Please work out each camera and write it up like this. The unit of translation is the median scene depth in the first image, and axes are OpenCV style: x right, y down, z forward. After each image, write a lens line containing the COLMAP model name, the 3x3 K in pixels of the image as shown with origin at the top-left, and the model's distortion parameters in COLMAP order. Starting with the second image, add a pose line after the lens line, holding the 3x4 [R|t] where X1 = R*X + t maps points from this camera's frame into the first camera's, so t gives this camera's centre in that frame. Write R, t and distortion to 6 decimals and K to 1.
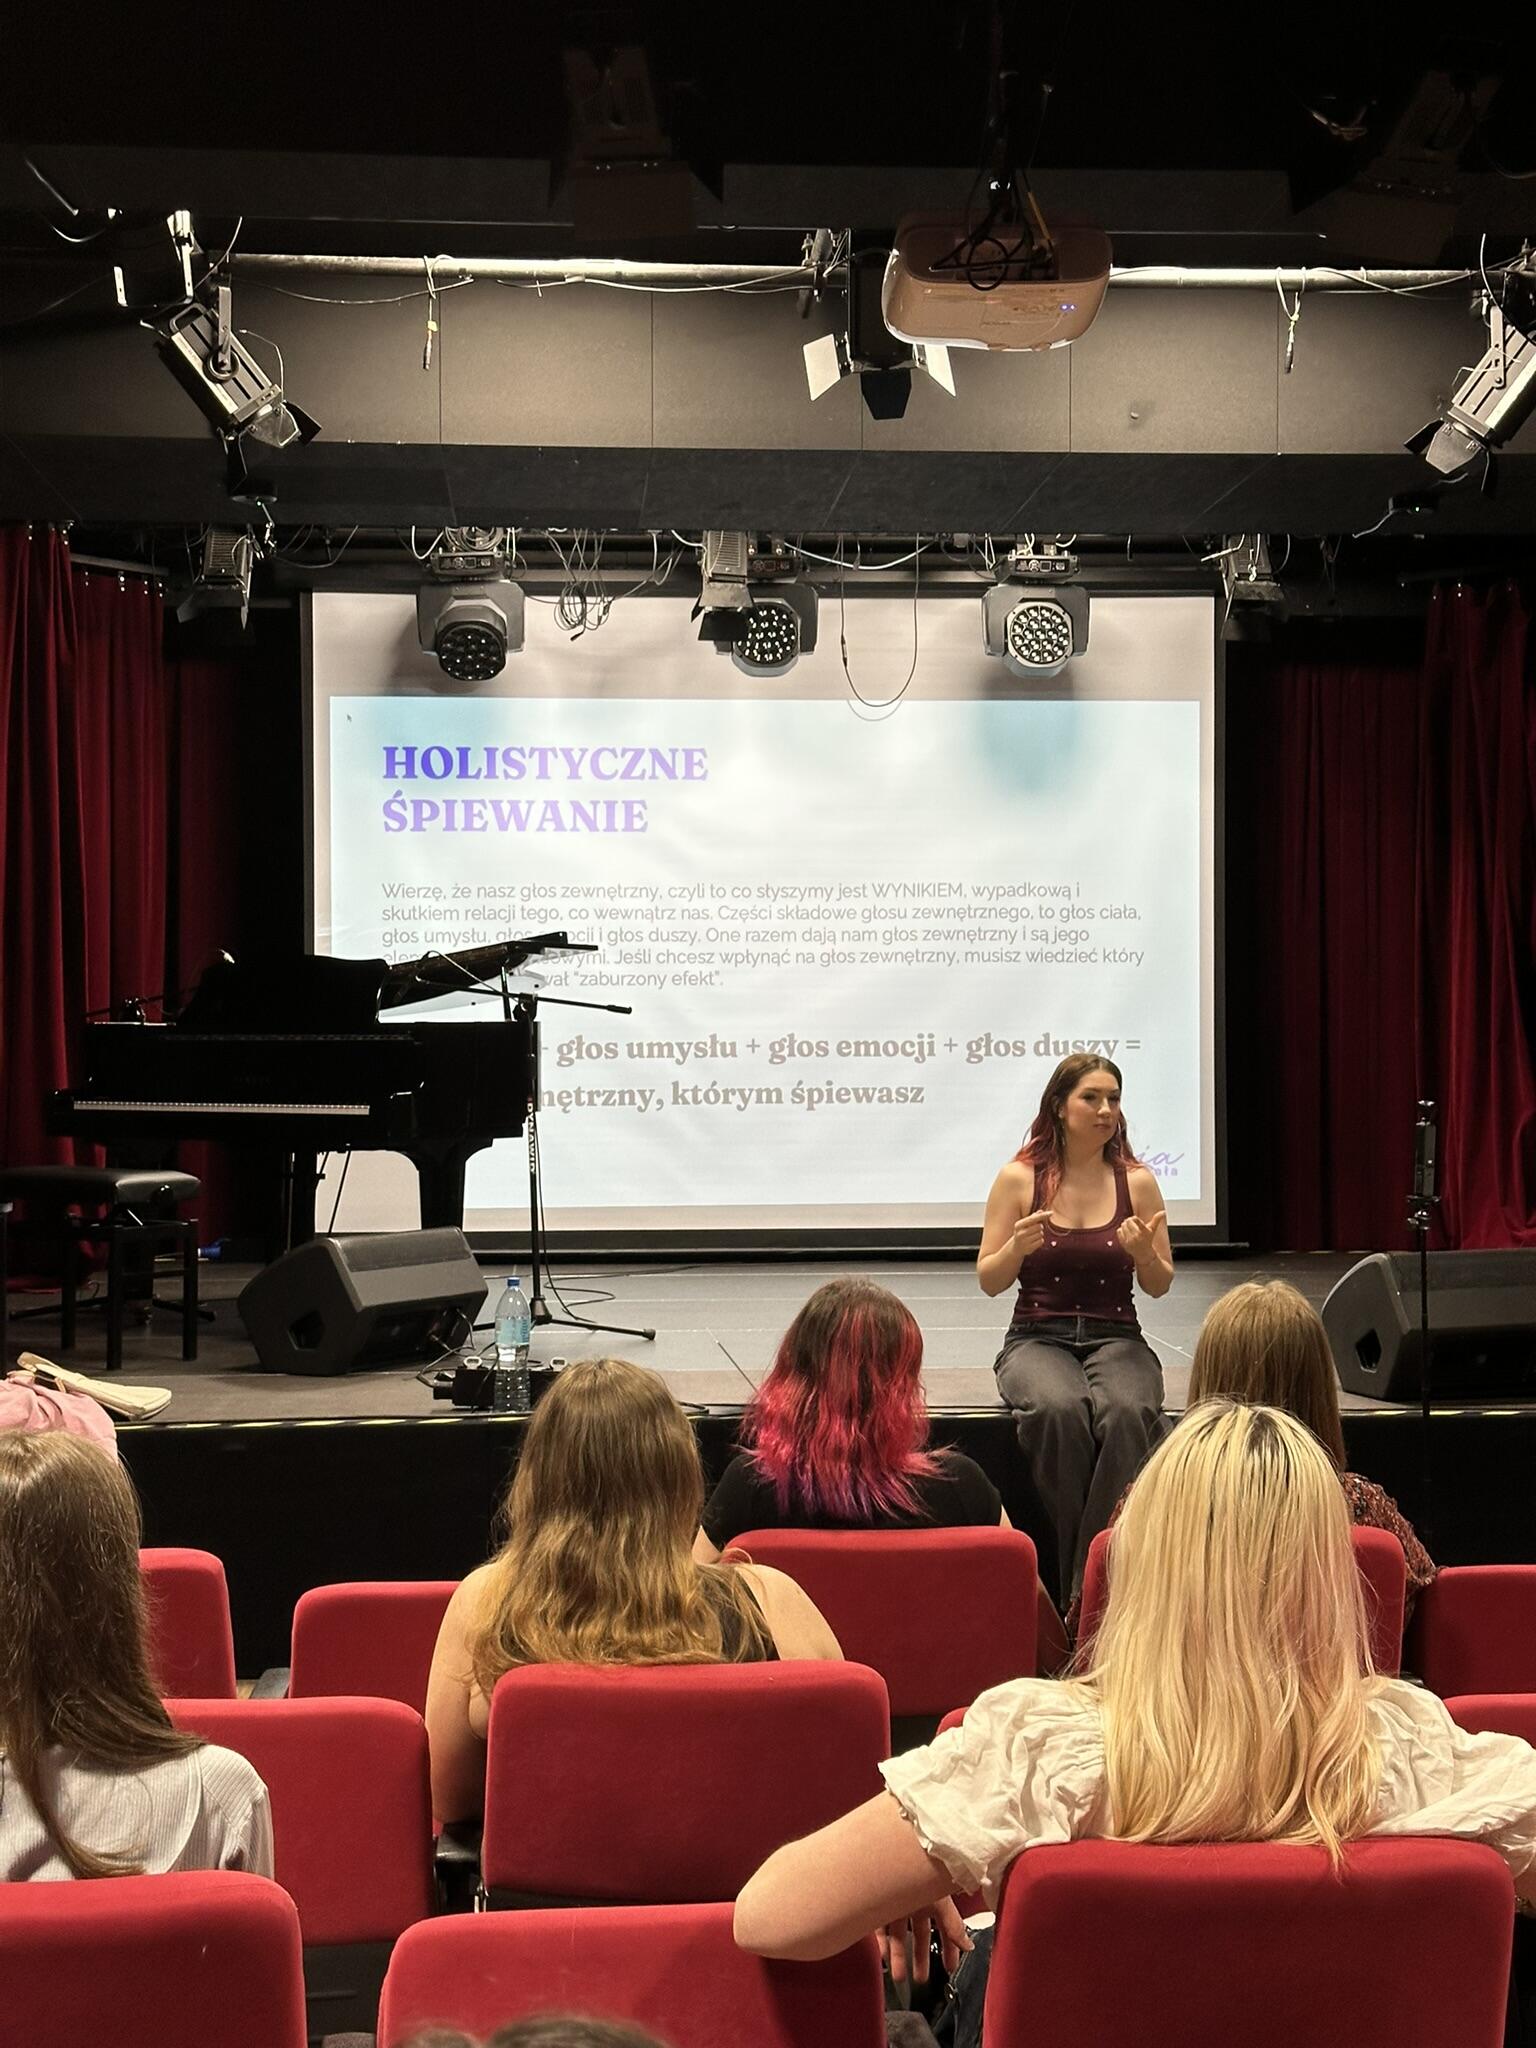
lens RADIAL K [[2821.5, 0, 768.0], [0, 2821.5, 1024.0], [0, 0, 1]] dist [0.194770, -0.345851]
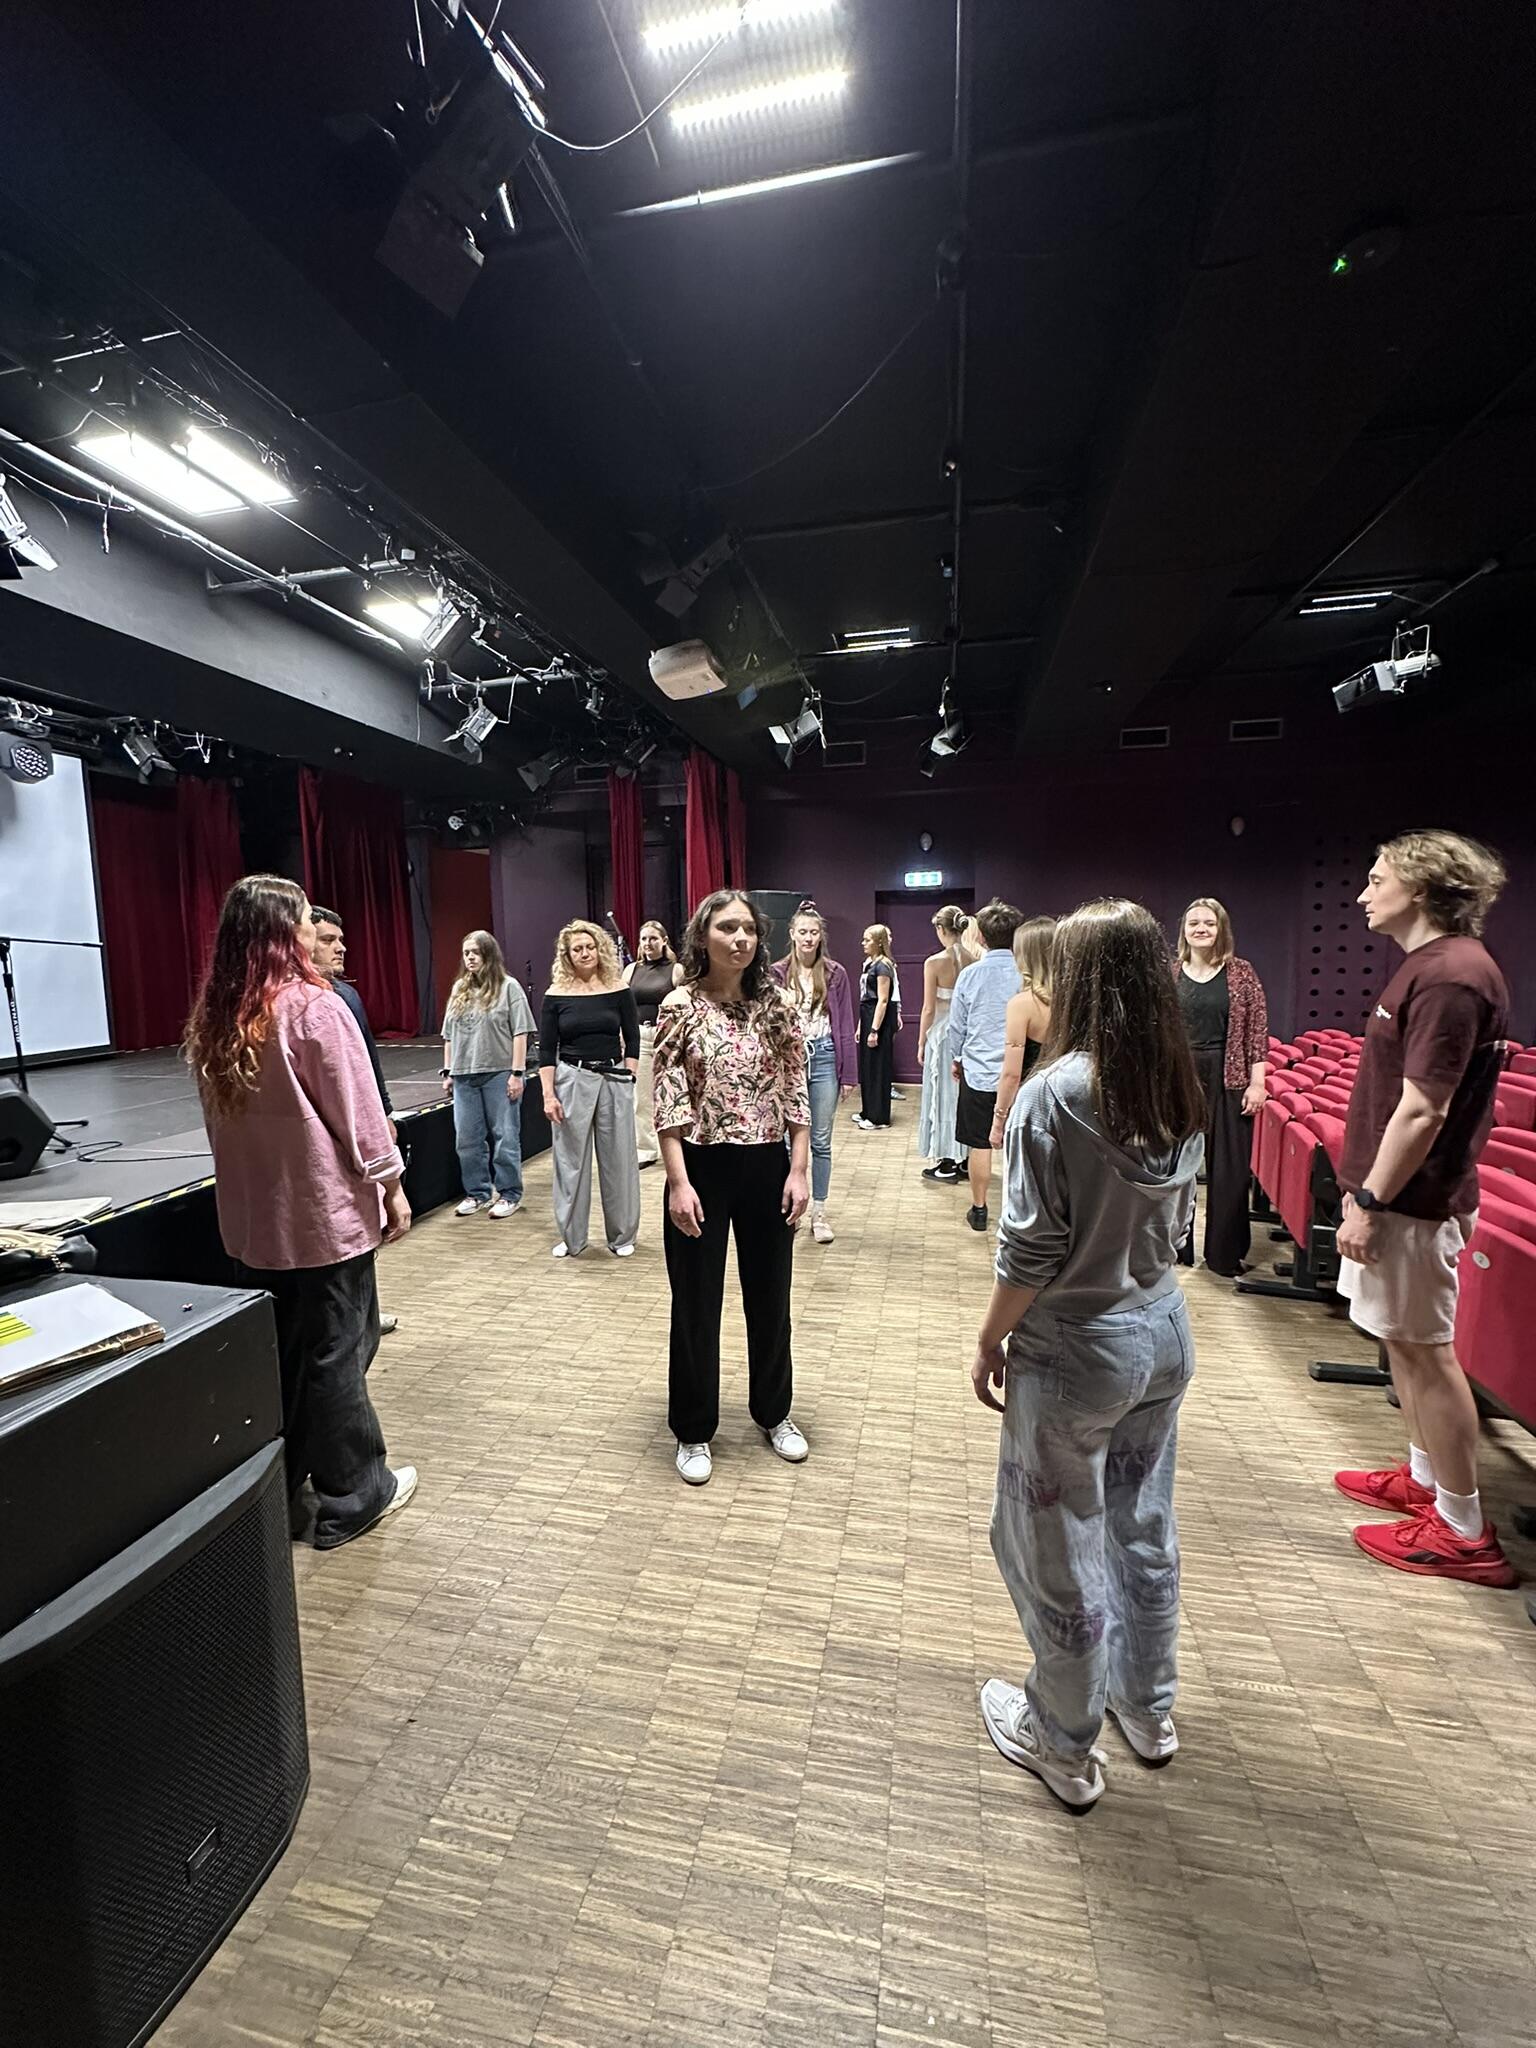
lens RADIAL K [[812.7, 0, 768.0], [0, 812.7, 1024.0], [0, 0, 1]] dist [-0.007203, 0.000154]
pose [[0.281536, -0.096532, 0.954683, -0.323885], [0.016948, 0.995272, 0.095638, 0.002543], [-0.959401, -0.010745, 0.281841, 0.333813]]
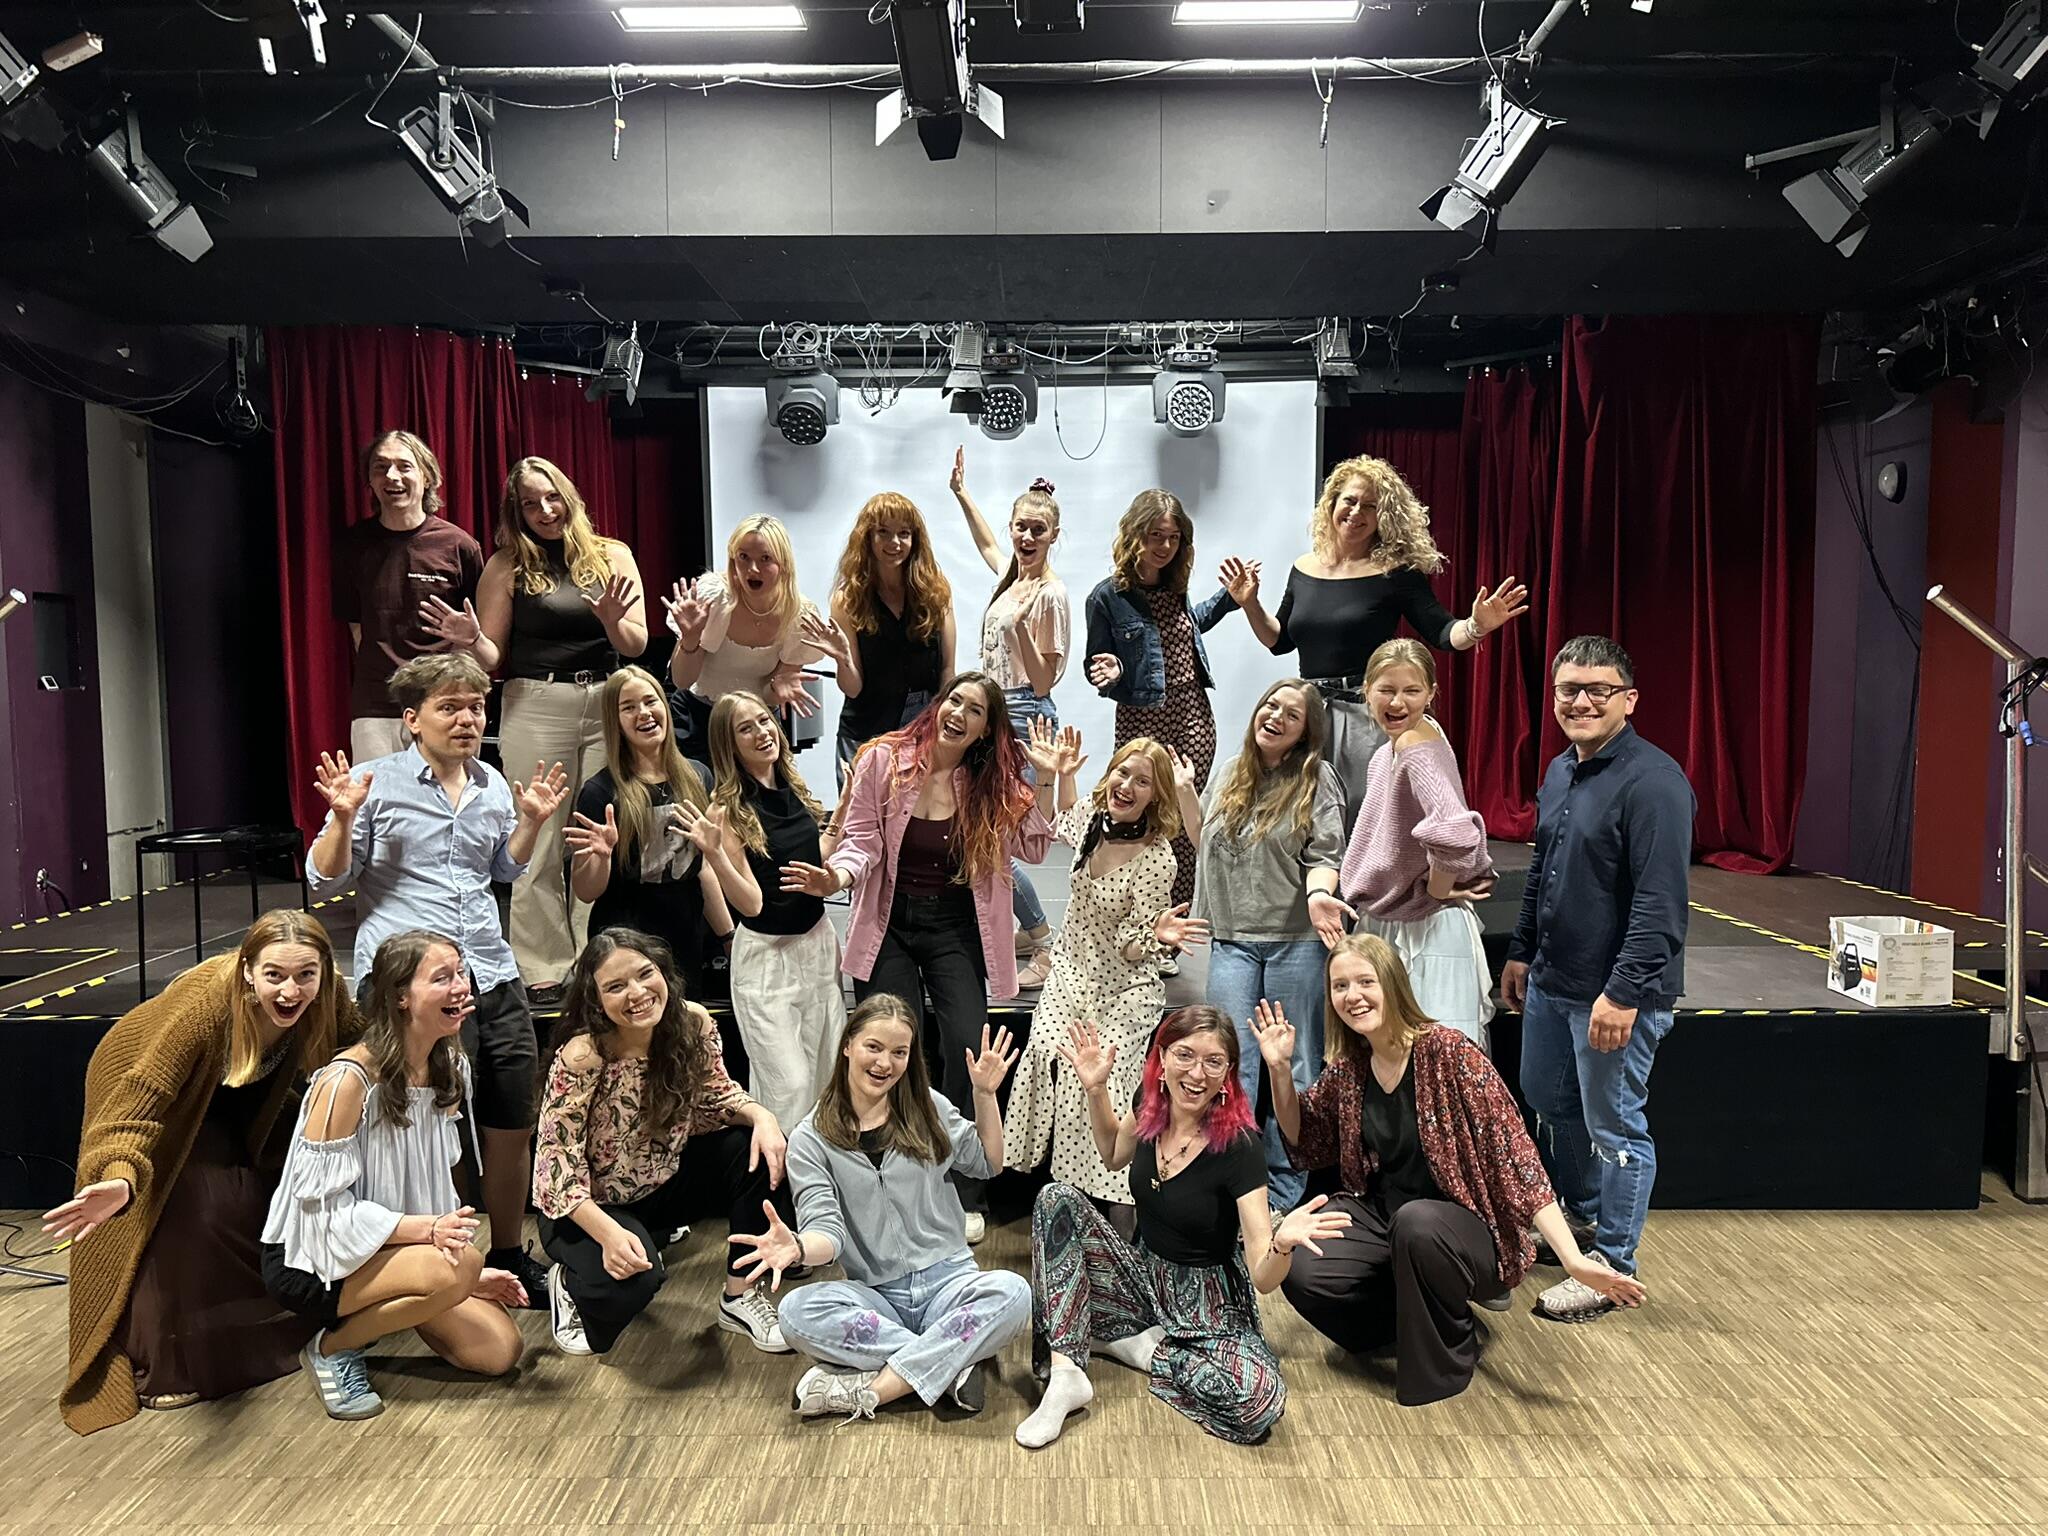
lens RADIAL K [[1435.7, 0, 1032.7], [0, 1435.7, 779.2], [0, 0, 1]] dist [0.187908, -0.287933]
pose [[0.996839, 0.002852, -0.079395, 0.075286], [0.003811, 0.996487, 0.083655, -0.009544], [0.079355, -0.083694, 0.993327, 0.237425]]
